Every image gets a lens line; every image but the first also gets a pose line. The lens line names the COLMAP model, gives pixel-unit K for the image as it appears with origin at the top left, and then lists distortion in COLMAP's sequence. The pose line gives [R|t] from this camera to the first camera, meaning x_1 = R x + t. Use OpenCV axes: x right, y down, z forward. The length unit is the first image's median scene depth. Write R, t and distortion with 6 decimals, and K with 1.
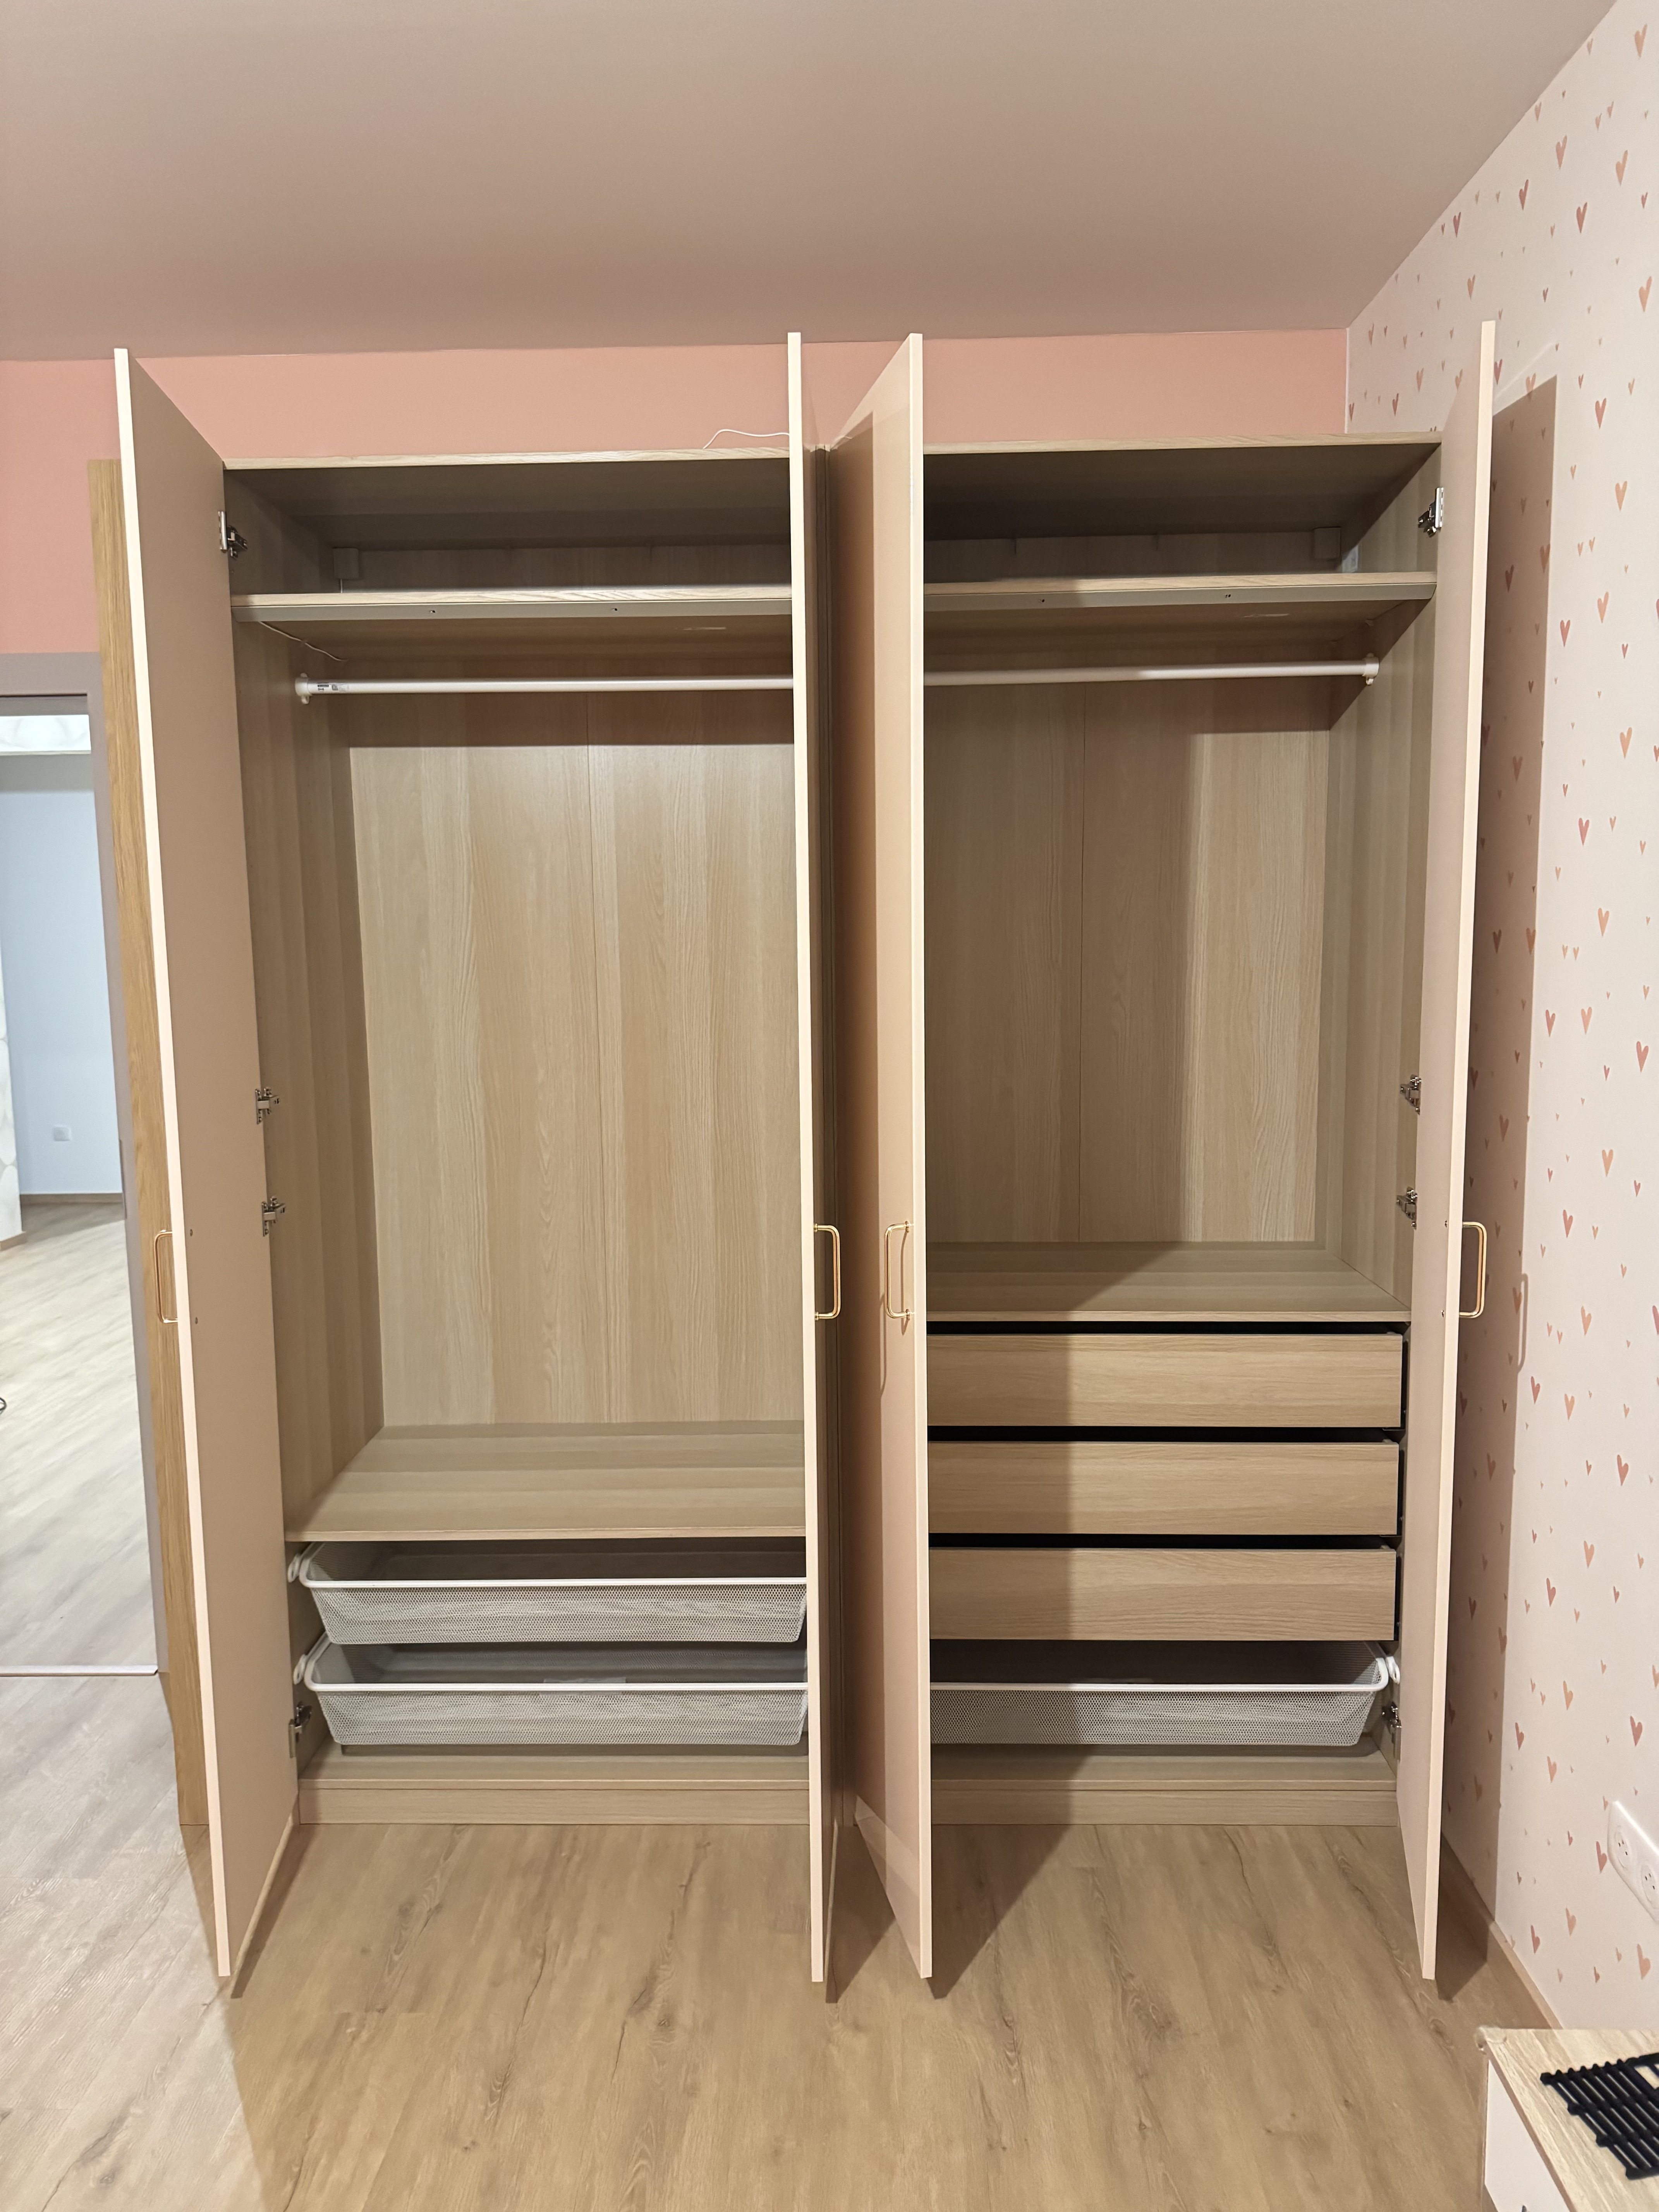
lens RADIAL K [[1544.9, 0, 829.5], [0, 1544.9, 1106.0], [0, 0, 1]] dist [-0.002091, 0.000771]
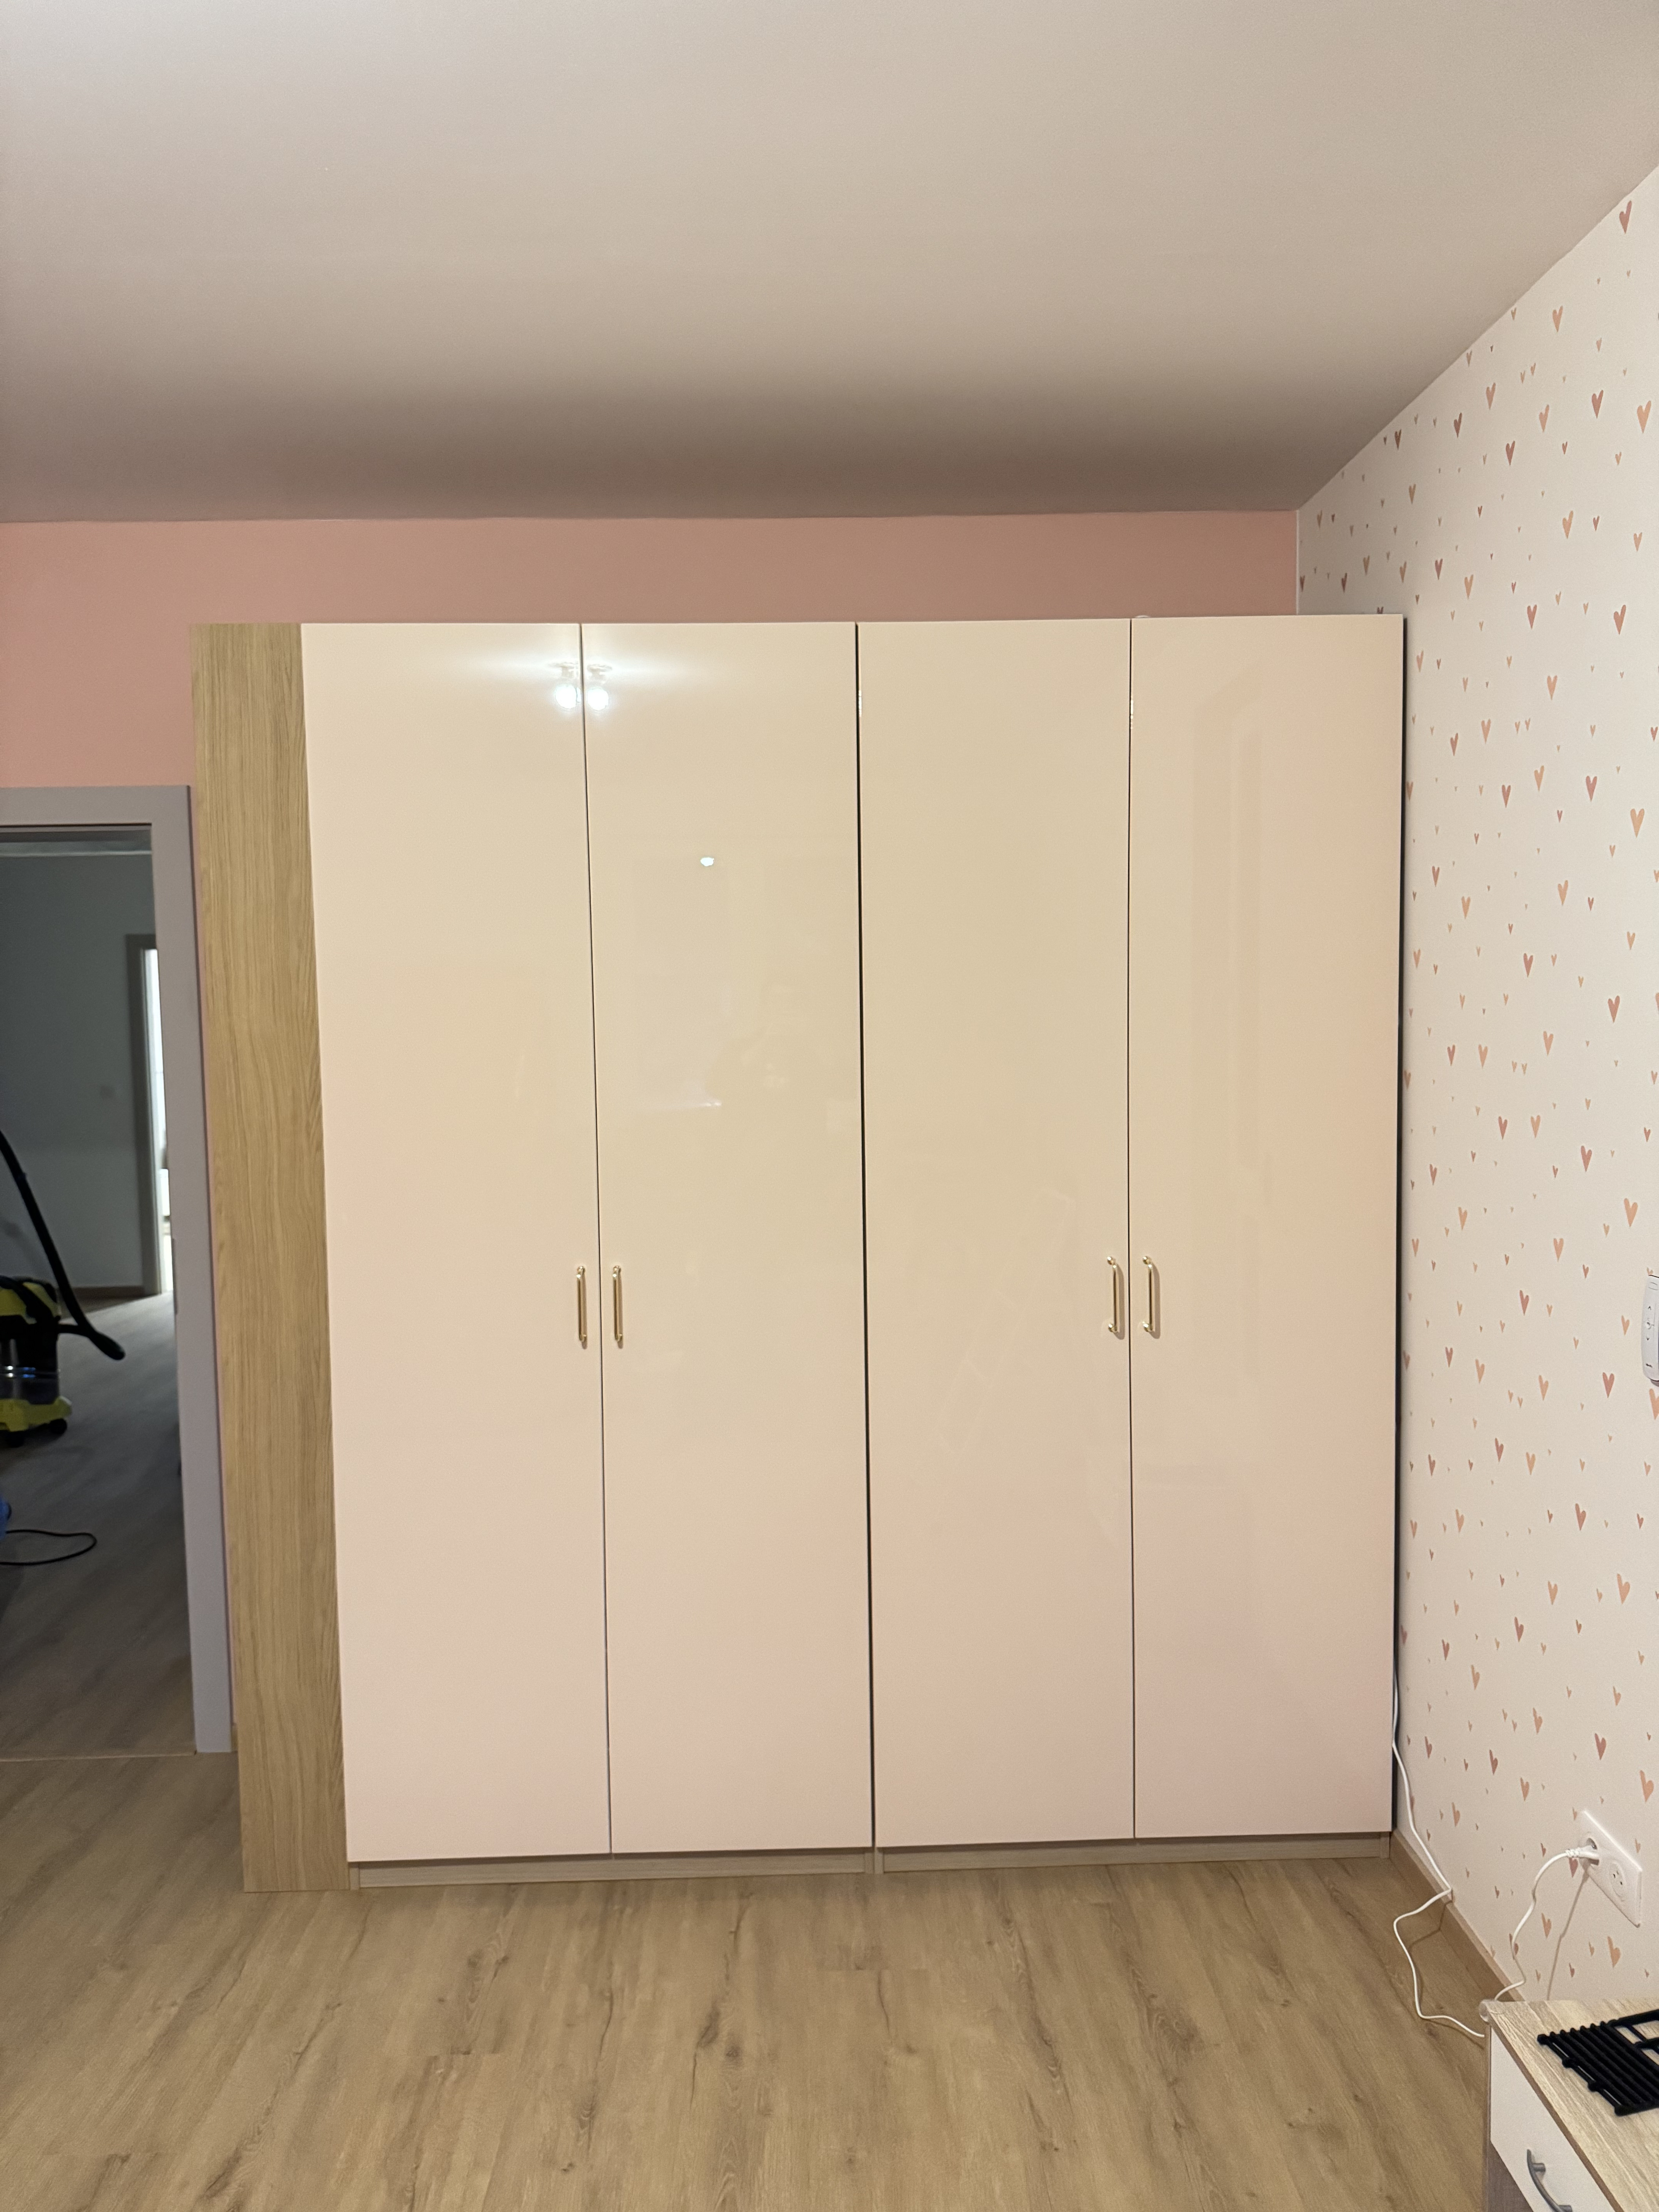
lens RADIAL K [[1549.6, 0, 834.7], [0, 1549.6, 1107.3], [0, 0, 1]] dist [0.002132, -0.004021]
pose [[0.998441, -0.003902, 0.055673, -0.098226], [0.006914, 0.998517, -0.054002, -0.010230], [-0.055380, 0.054302, 0.996988, -0.130778]]
